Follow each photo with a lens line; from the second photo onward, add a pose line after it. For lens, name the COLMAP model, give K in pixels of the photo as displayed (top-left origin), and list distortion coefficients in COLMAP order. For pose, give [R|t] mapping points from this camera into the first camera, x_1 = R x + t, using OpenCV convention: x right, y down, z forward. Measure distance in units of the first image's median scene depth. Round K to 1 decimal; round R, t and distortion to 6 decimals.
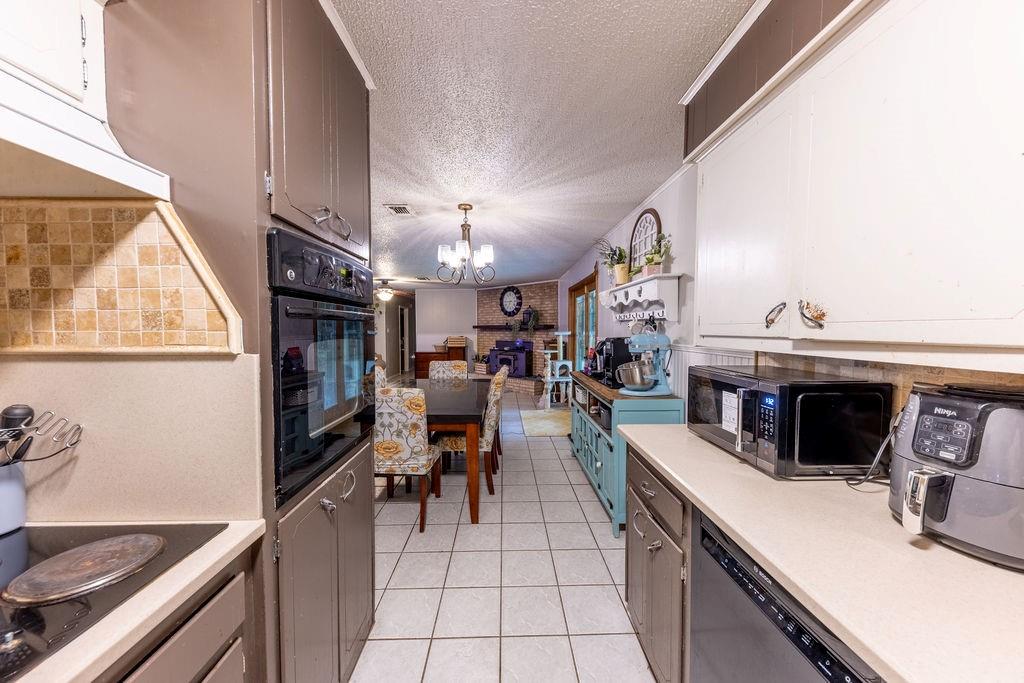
lens RADIAL K [[352.0, 0, 511.0], [0, 352.0, 339.7], [0, 0, 1]] dist [0.001808, -0.002670]
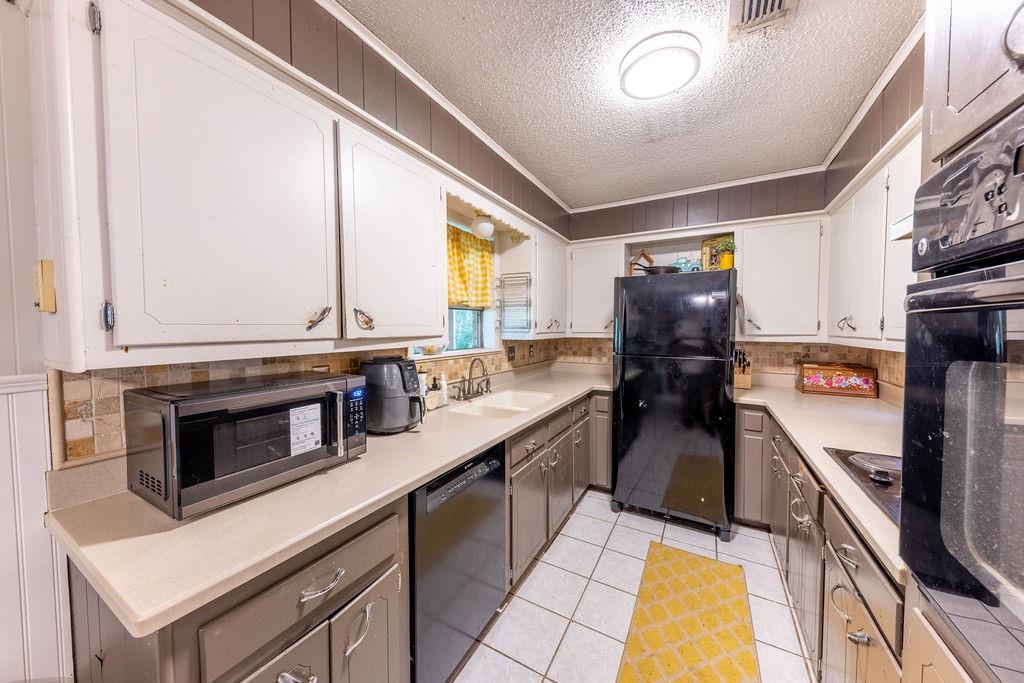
lens RADIAL K [[364.2, 0, 491.7], [0, 364.2, 339.8], [0, 0, 1]] dist [0.016783, -0.006002]
pose [[-0.845130, -0.014809, 0.534355, -0.035380], [0.019878, 0.998054, 0.059098, -0.008143], [-0.534190, 0.060568, -0.843192, 0.234198]]
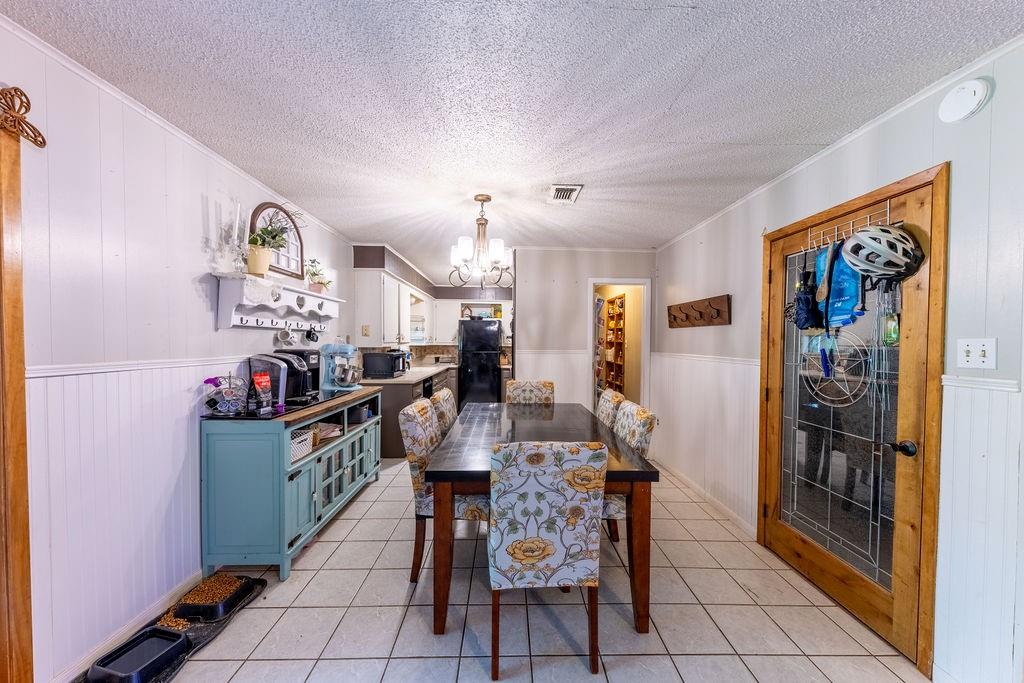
lens RADIAL K [[352.0, 0, 511.0], [0, 352.0, 339.7], [0, 0, 1]] dist [0.001808, -0.002670]
pose [[-0.999875, -0.012920, -0.009133, -0.060210], [-0.013170, 0.999526, 0.027816, -0.022728], [0.008769, 0.027933, -0.999571, 0.673856]]
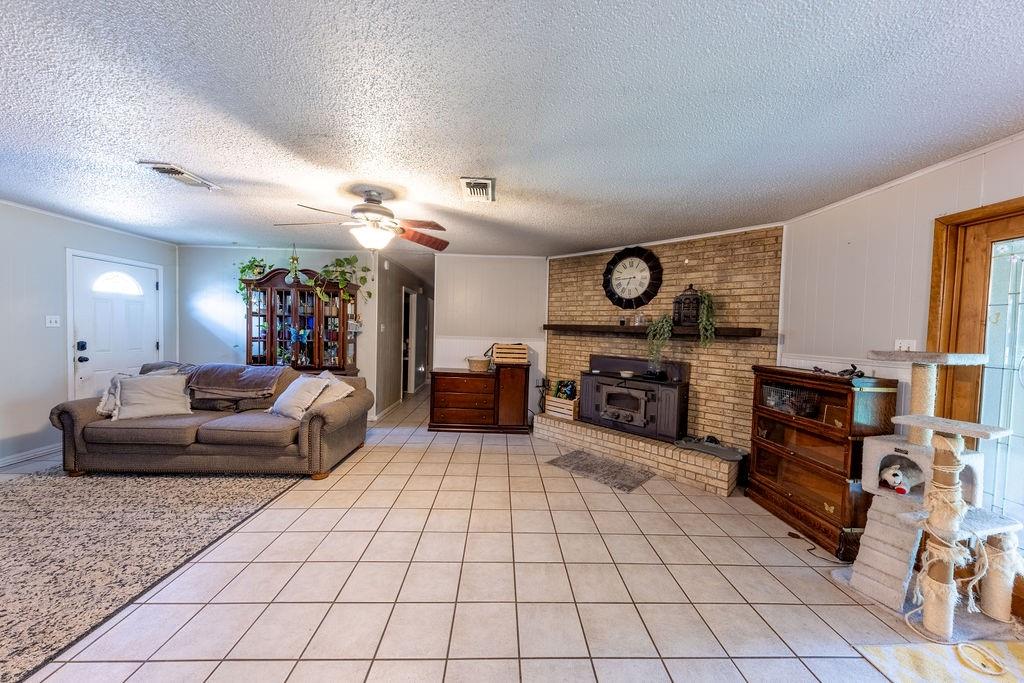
lens RADIAL K [[347.8, 0, 510.3], [0, 347.8, 339.1], [0, 0, 1]] dist [0.000997, -0.002837]
pose [[0.999488, 0.031832, 0.003175, -0.171695], [-0.031825, 0.999491, -0.002186, -0.016588], [-0.003243, 0.002083, 0.999993, 0.518933]]
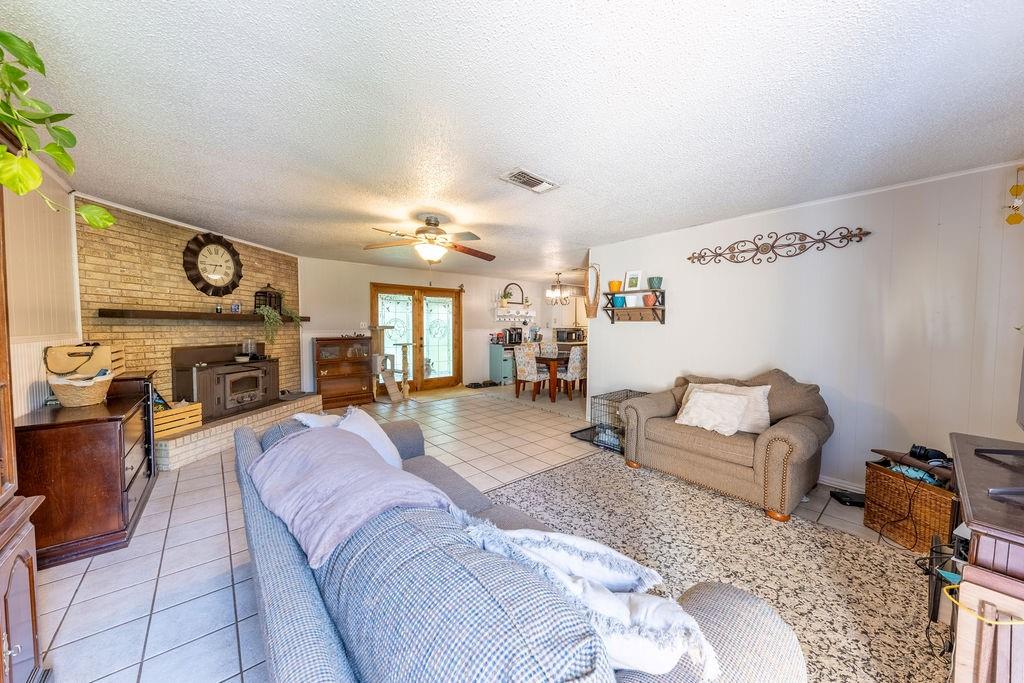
lens RADIAL K [[356.9, 0, 518.0], [0, 356.9, 338.7], [0, 0, 1]] dist [0.001150, 0.000032]
pose [[-0.635133, -0.031781, 0.771748, -0.669459], [0.015833, 0.998408, 0.054145, -0.026783], [-0.772240, 0.046609, -0.633619, 1.007753]]
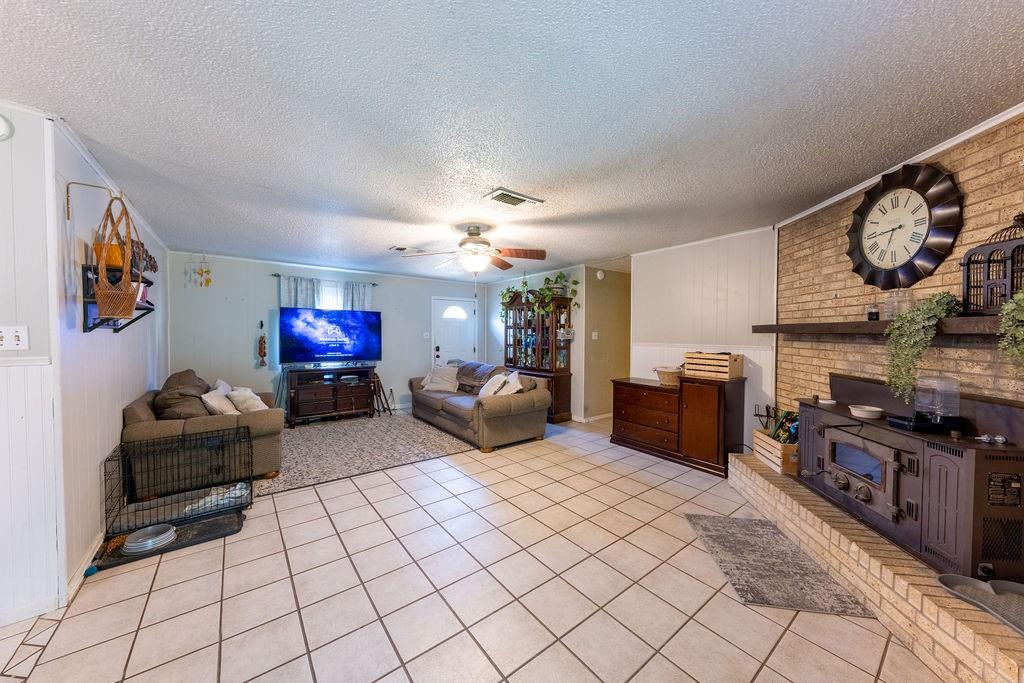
lens RADIAL K [[347.8, 0, 510.3], [0, 347.8, 339.1], [0, 0, 1]] dist [0.000997, -0.002837]
pose [[0.584872, 0.019090, -0.810901, 0.040879], [-0.028832, 0.999581, 0.002737, -0.021133], [0.810613, 0.021779, 0.585177, 0.633411]]
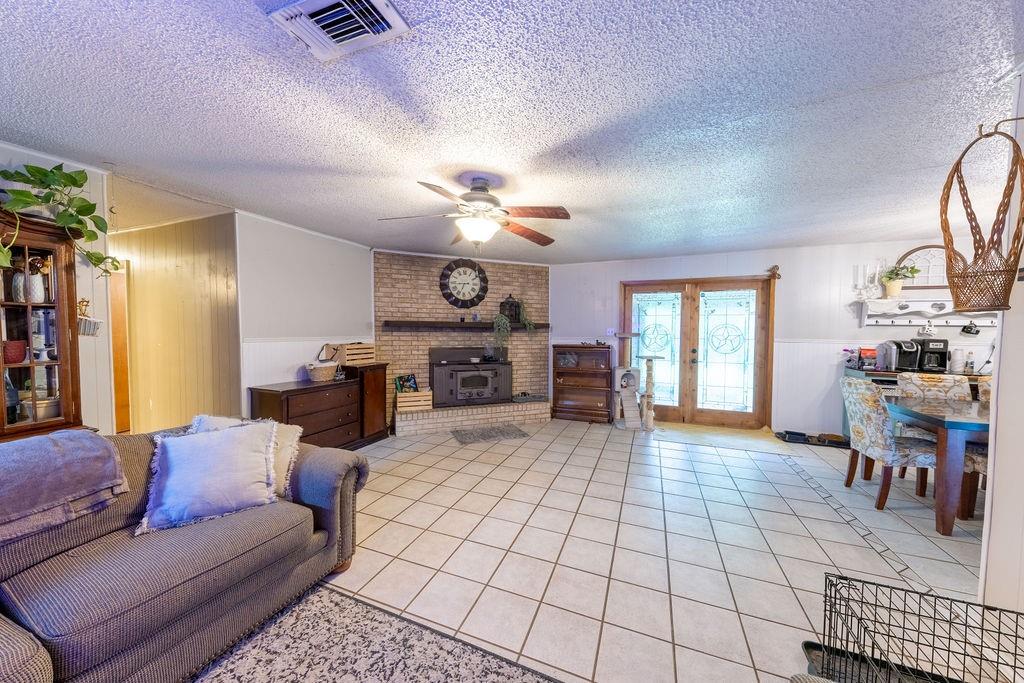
lens RADIAL K [[352.0, 0, 511.0], [0, 352.0, 339.7], [0, 0, 1]] dist [0.001808, -0.002670]
pose [[0.400888, -0.023277, 0.915831, -0.542367], [0.017886, 0.999685, 0.017579, -0.020026], [-0.915953, 0.009333, 0.401178, 0.688202]]
